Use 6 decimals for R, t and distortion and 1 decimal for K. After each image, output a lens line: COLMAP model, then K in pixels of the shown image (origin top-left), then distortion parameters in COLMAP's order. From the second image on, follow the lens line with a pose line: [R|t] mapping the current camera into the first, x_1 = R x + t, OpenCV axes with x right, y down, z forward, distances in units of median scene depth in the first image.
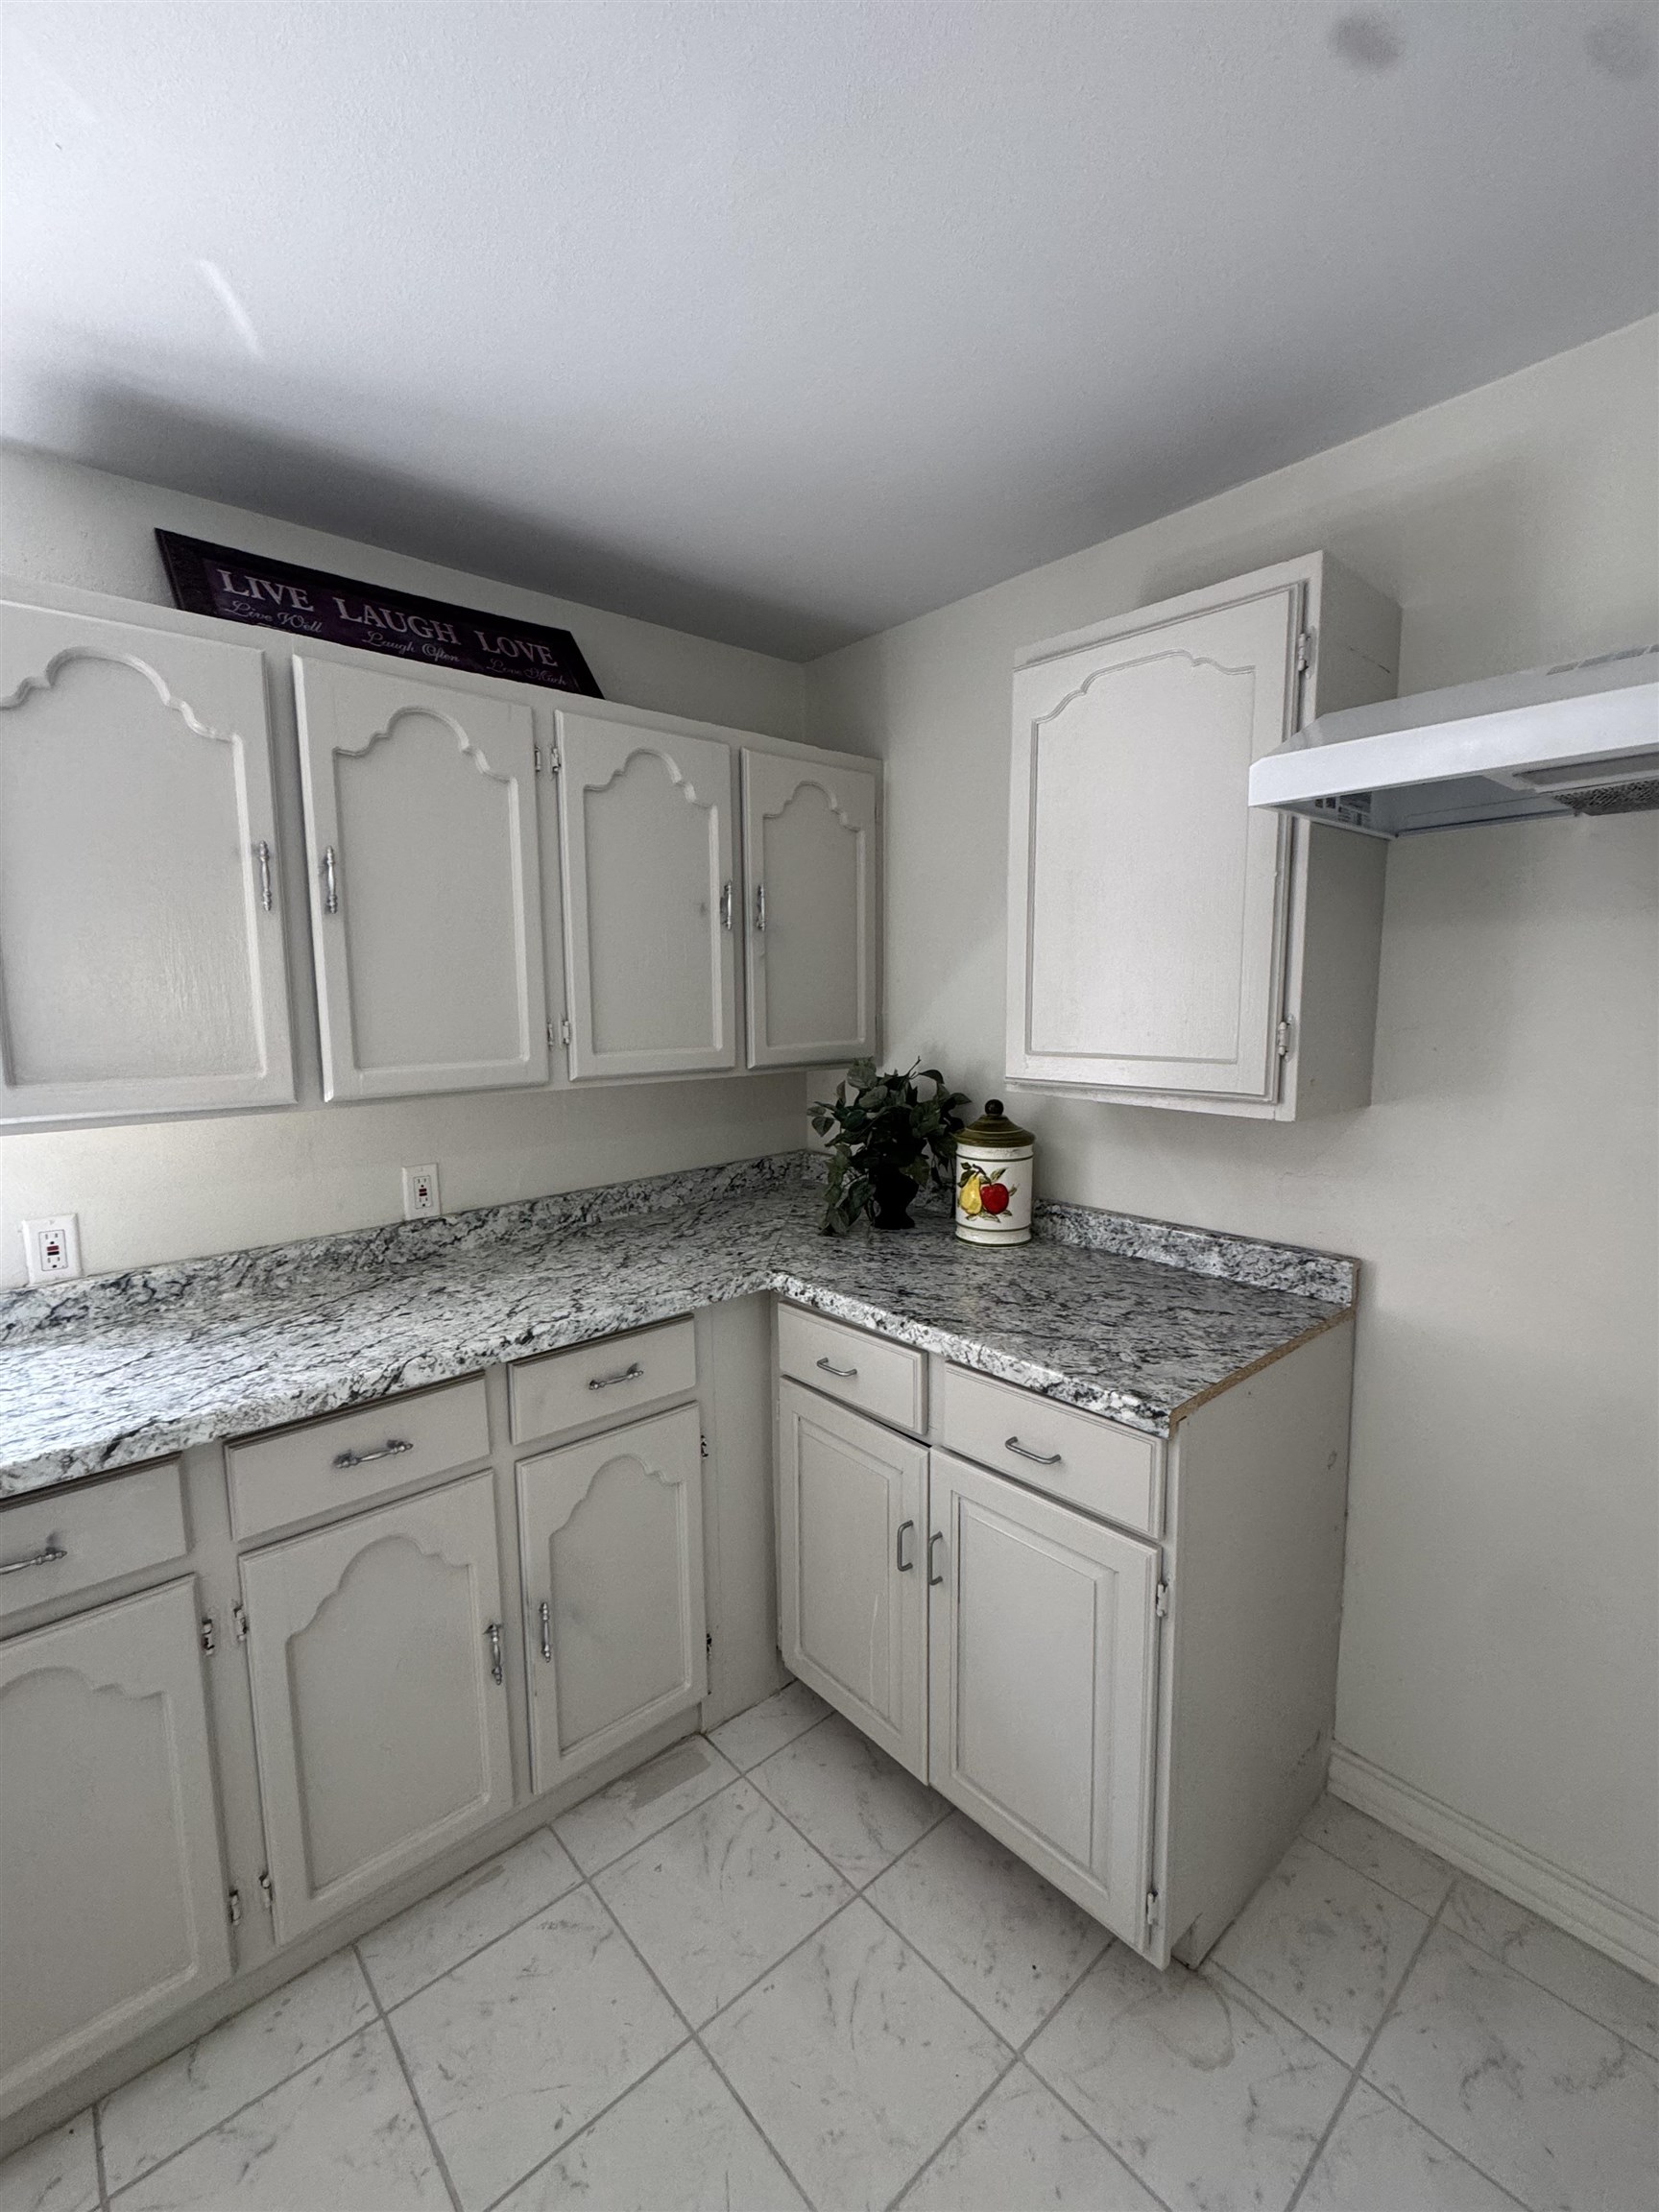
lens RADIAL K [[952.7, 0, 835.0], [0, 952.7, 1102.1], [0, 0, 1]] dist [-0.003387, -0.000220]
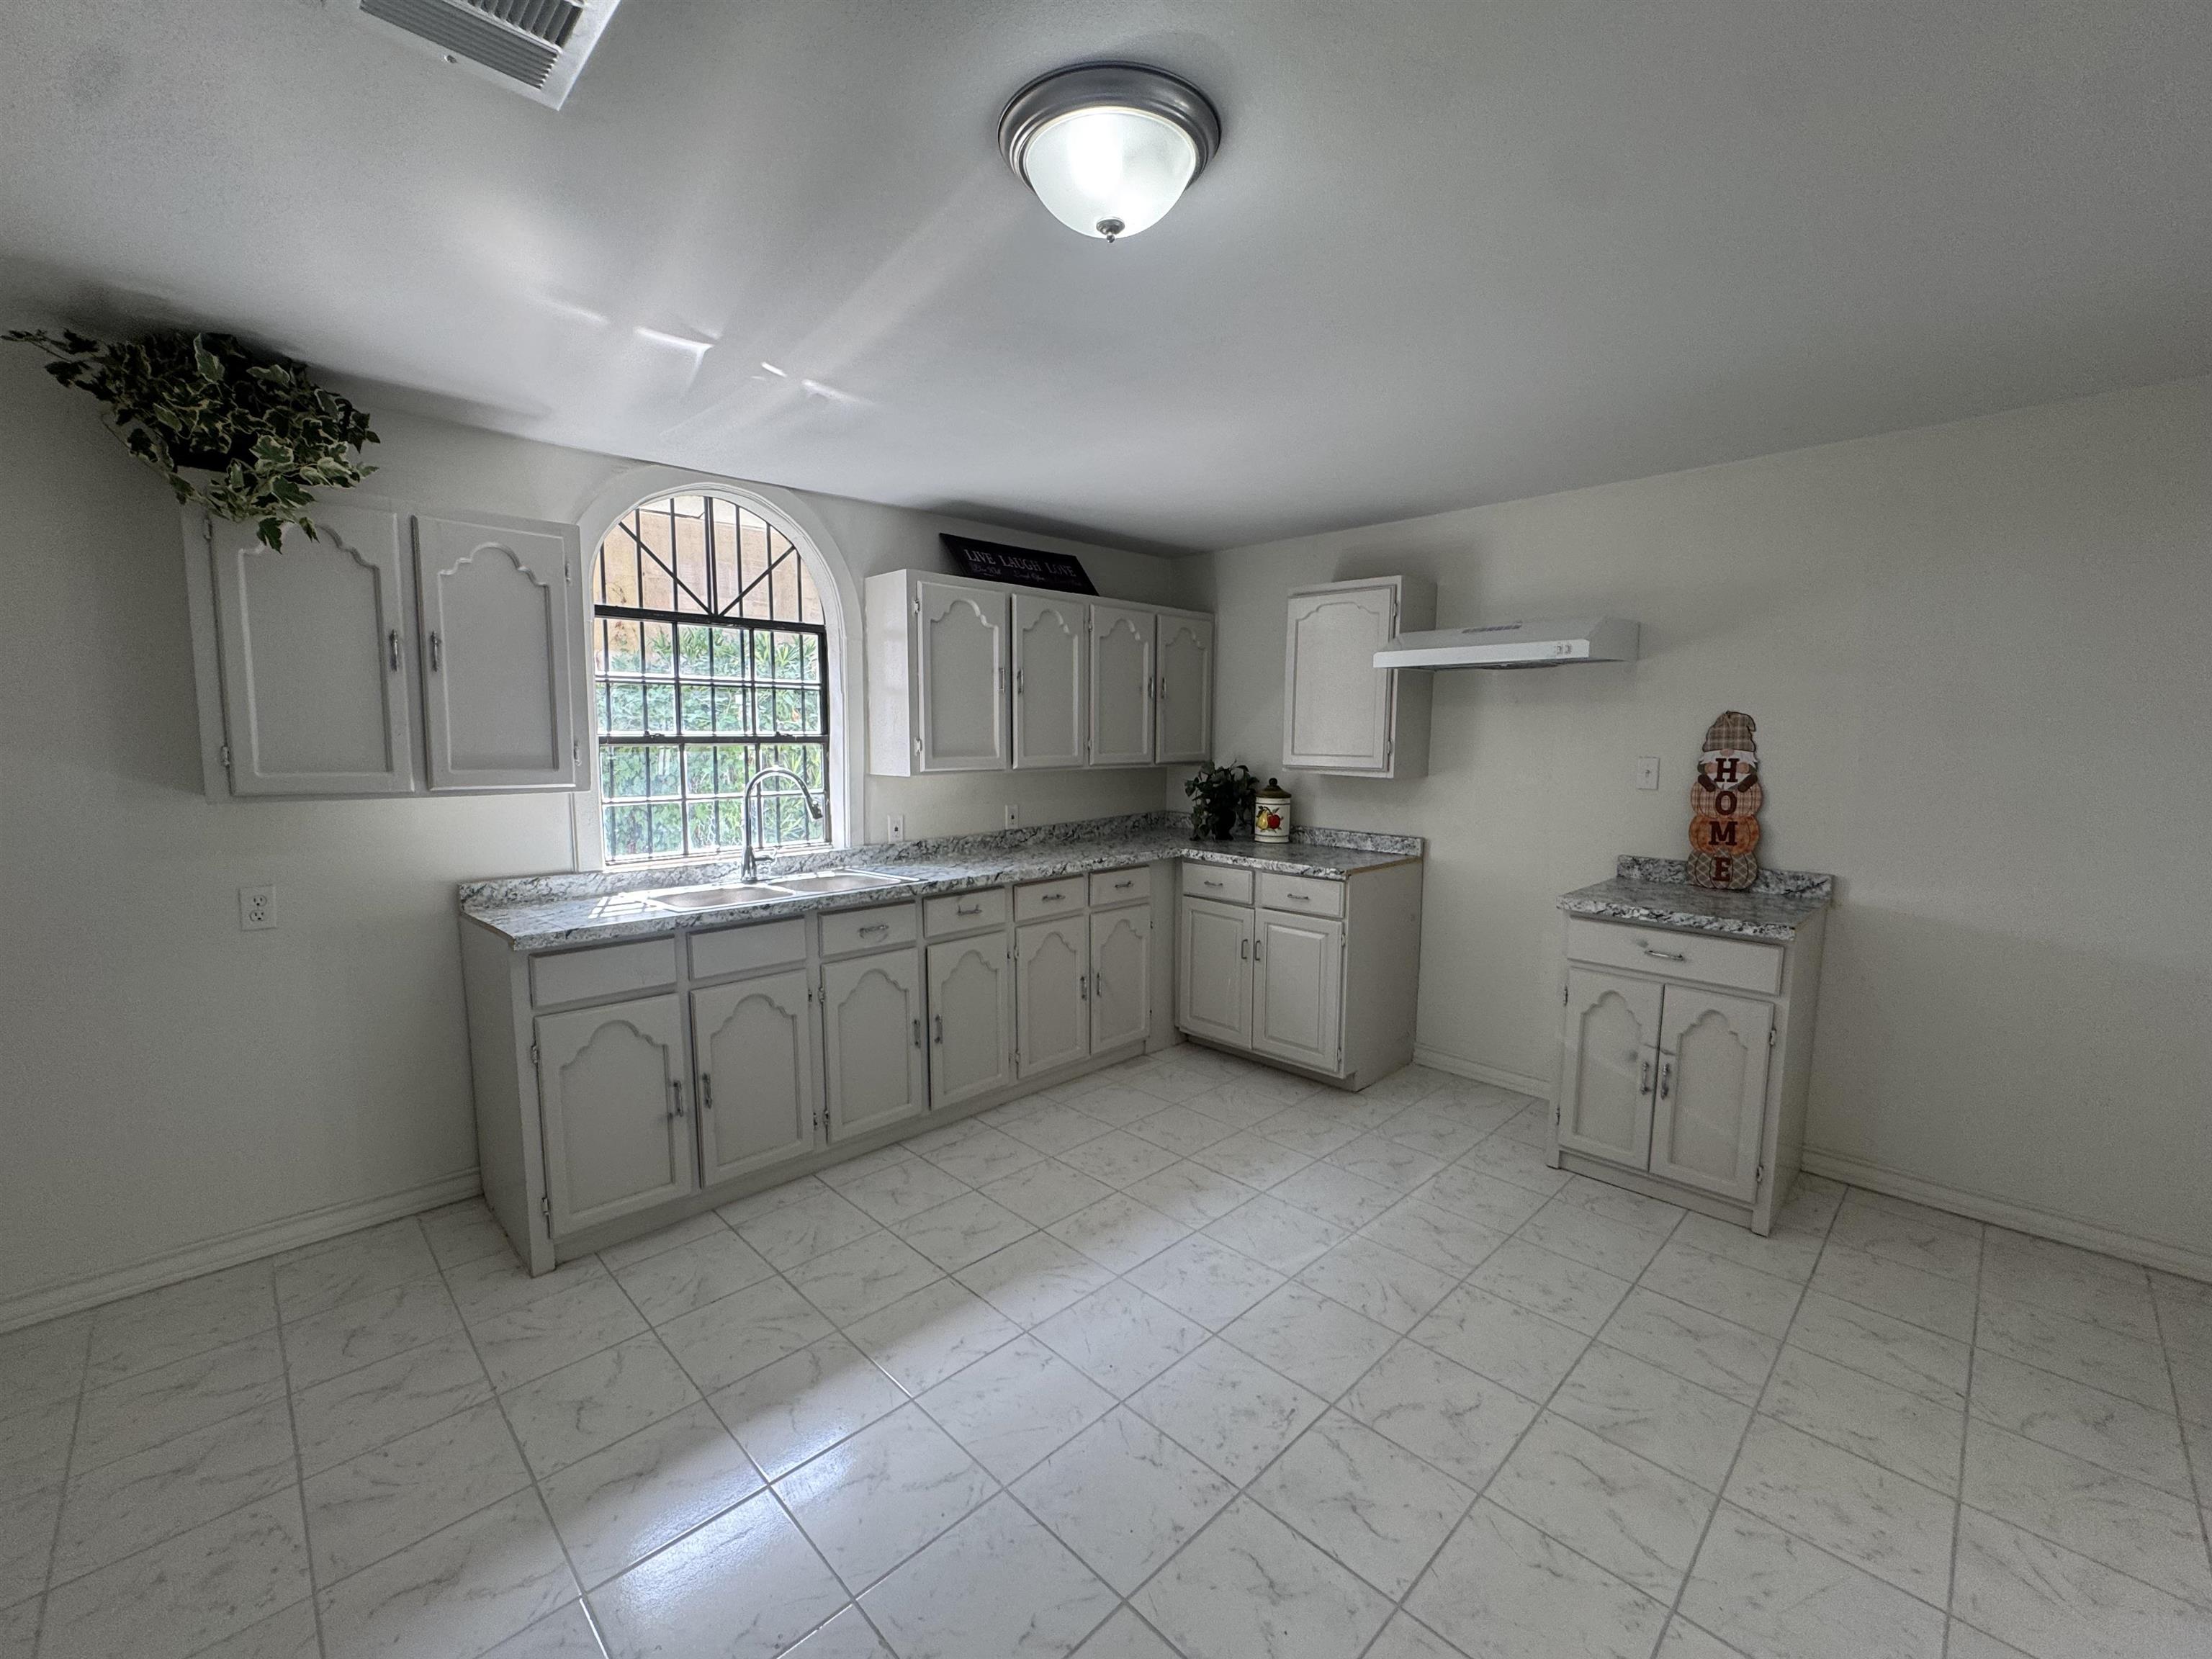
lens RADIAL K [[907.7, 0, 1106.0], [0, 907.7, 829.5], [0, 0, 1]] dist [0.000732, 0.000115]
pose [[0.998591, 0.009095, 0.052289, -0.370067], [-0.008843, 0.999948, -0.005043, 0.147493], [-0.052332, 0.004574, 0.998619, -1.213043]]
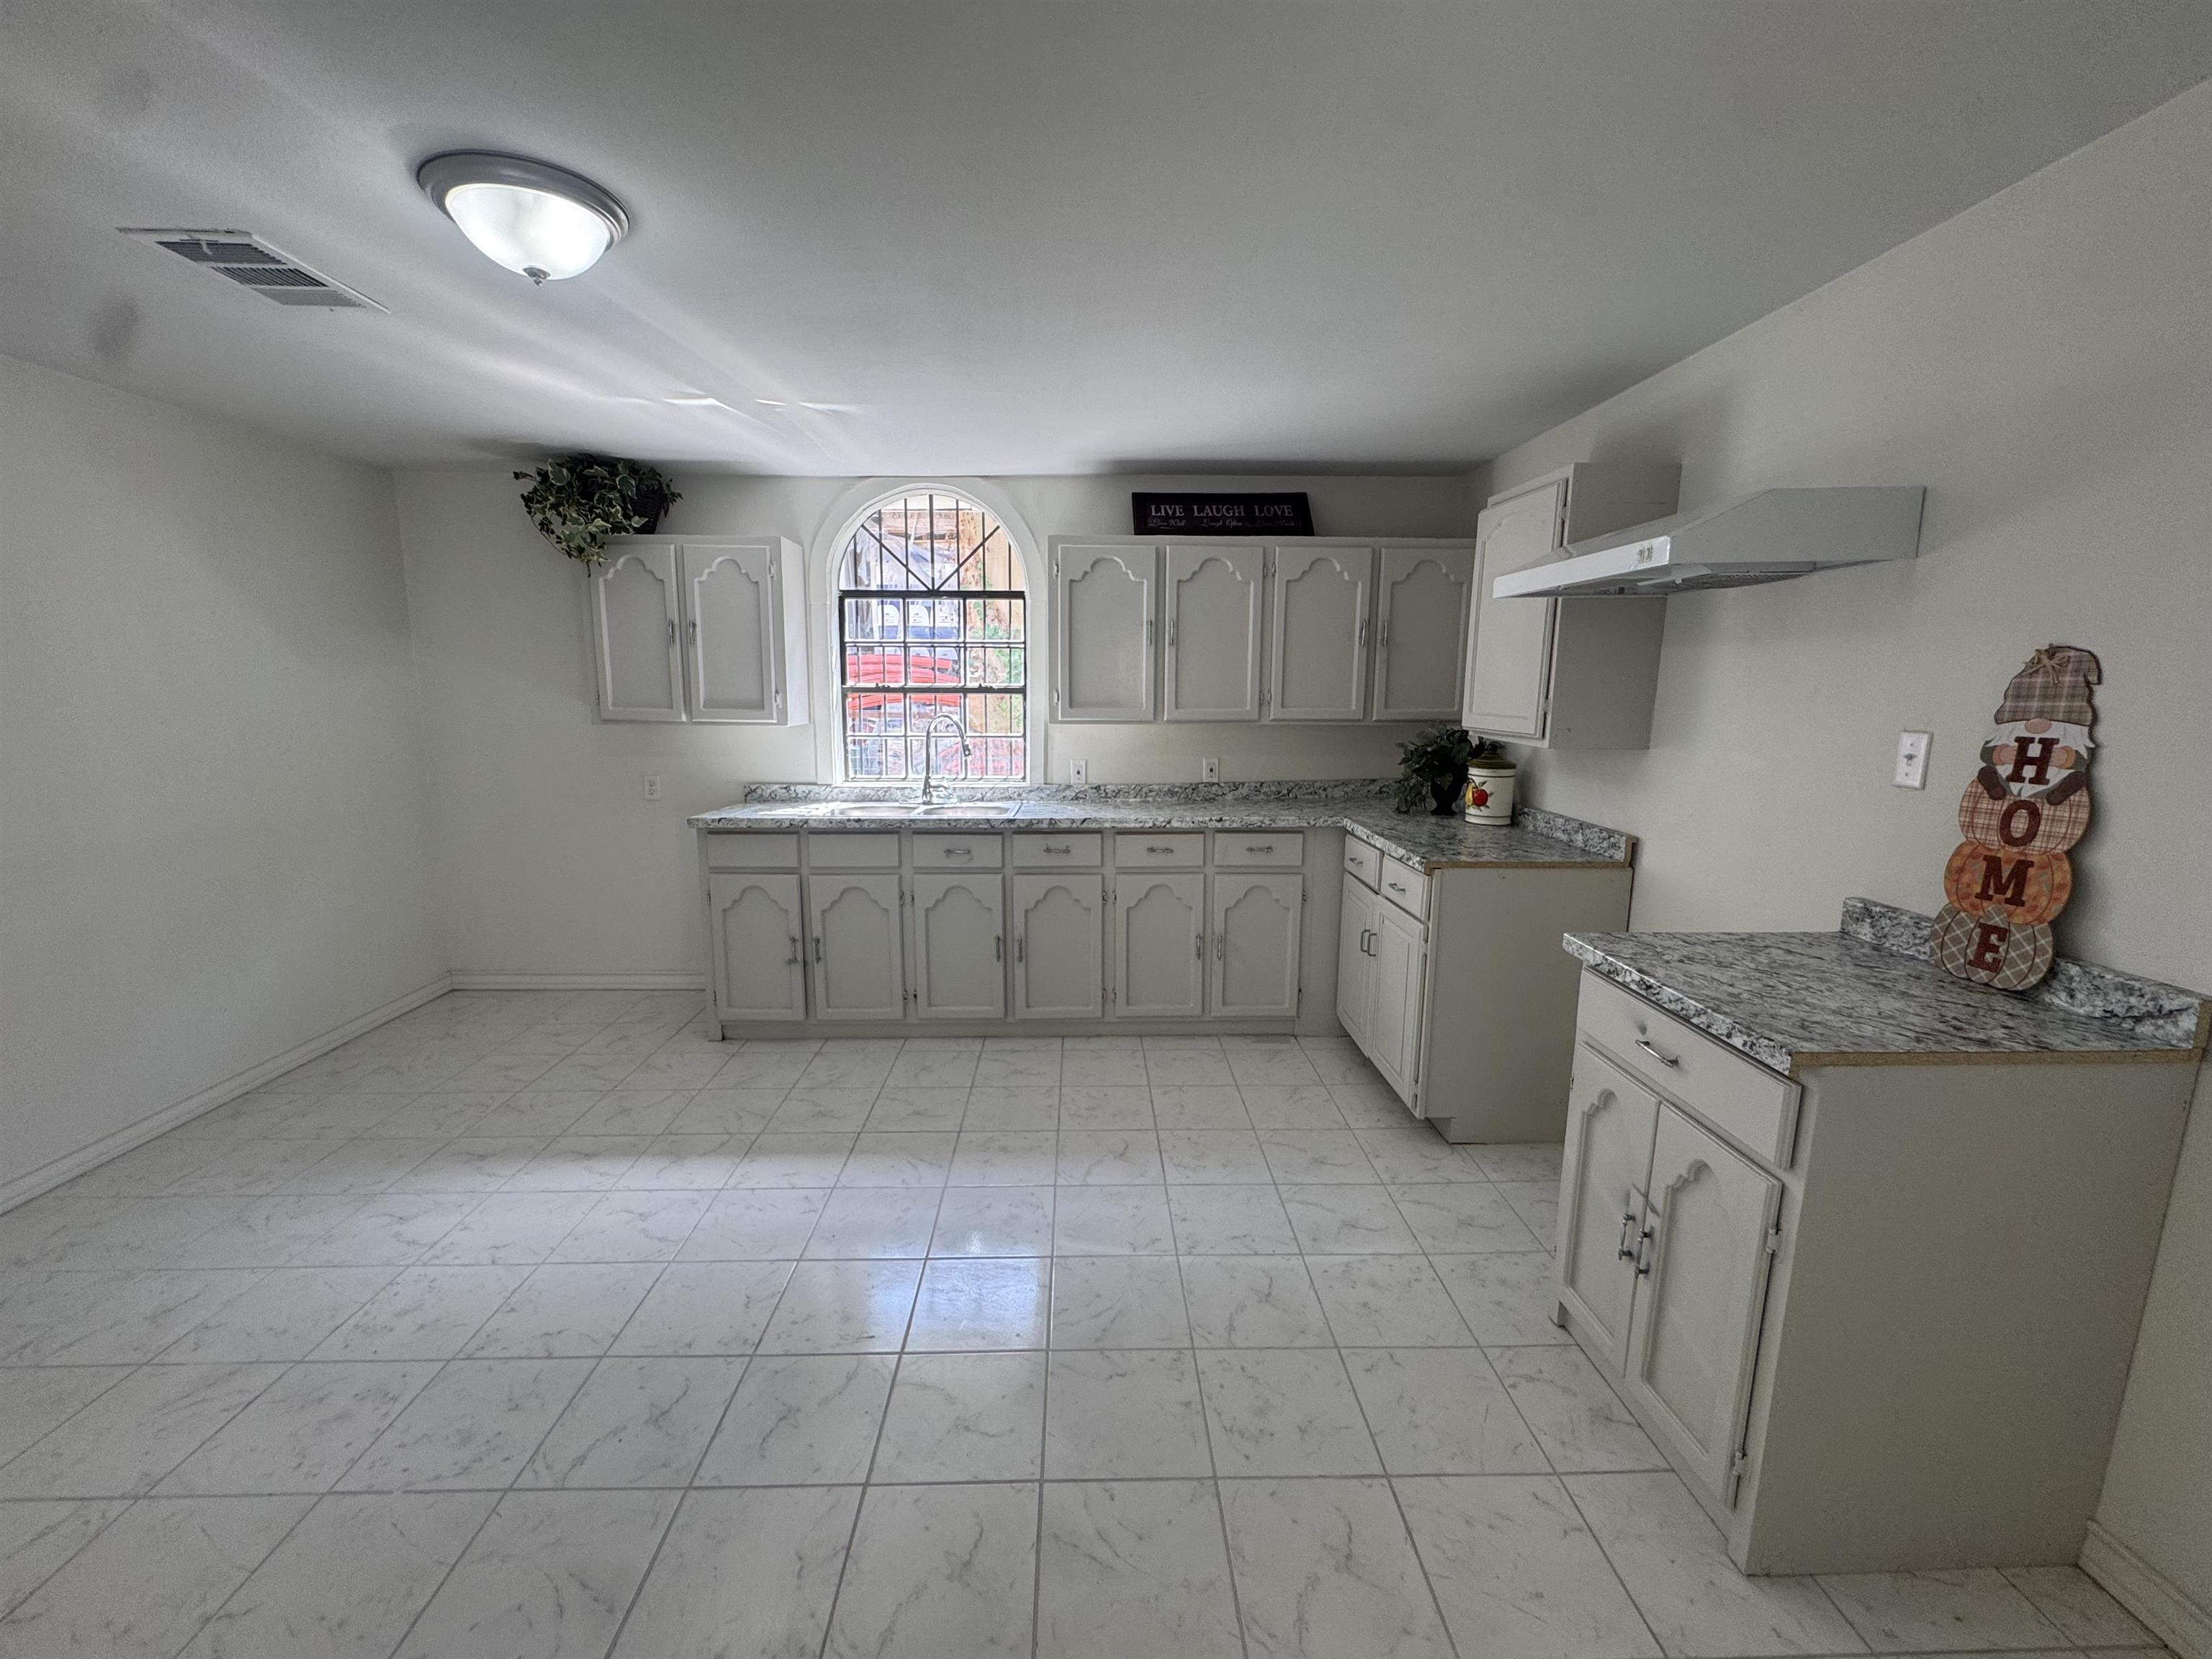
lens RADIAL K [[886.2, 0, 1102.6], [0, 886.2, 827.3], [0, 0, 1]] dist [-0.000245, 0.000069]
pose [[0.765998, 0.118150, -0.631892, 0.752275], [-0.083800, 0.992930, 0.084071, 0.084164], [0.637357, -0.011446, 0.770483, -0.804952]]
